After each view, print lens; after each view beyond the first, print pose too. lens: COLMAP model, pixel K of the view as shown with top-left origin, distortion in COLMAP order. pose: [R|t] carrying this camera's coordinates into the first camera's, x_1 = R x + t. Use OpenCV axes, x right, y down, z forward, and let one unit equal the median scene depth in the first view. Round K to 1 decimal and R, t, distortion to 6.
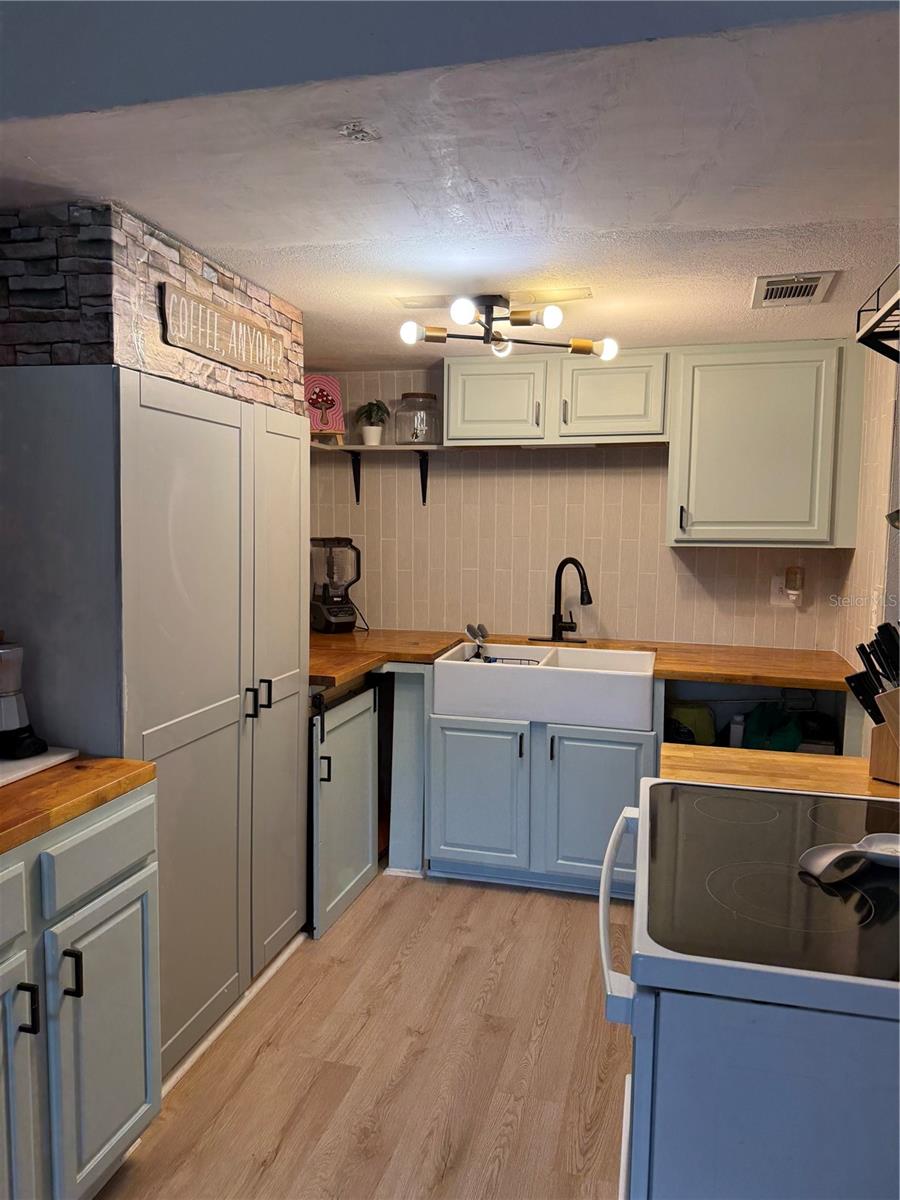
lens RADIAL K [[845.6, 0, 441.7], [0, 845.6, 602.7], [0, 0, 1]] dist [0.067945, -0.091086]
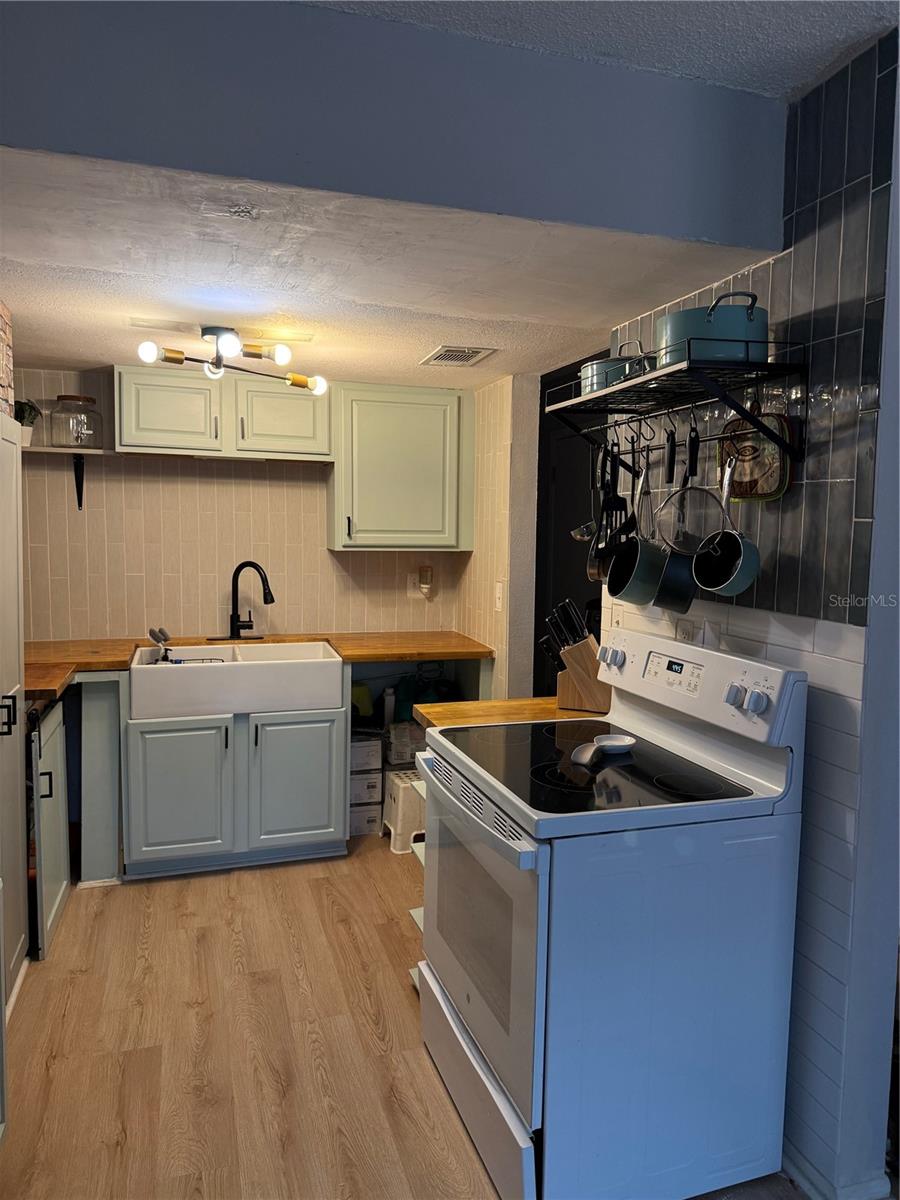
lens RADIAL K [[845.6, 0, 459.0], [0, 845.6, 600.9], [0, 0, 1]] dist [0.067945, -0.091086]
pose [[0.837957, -0.045457, 0.543839, -0.260309], [0.046735, 0.998841, 0.011479, -0.002729], [-0.543731, 0.015798, 0.839111, -0.079264]]
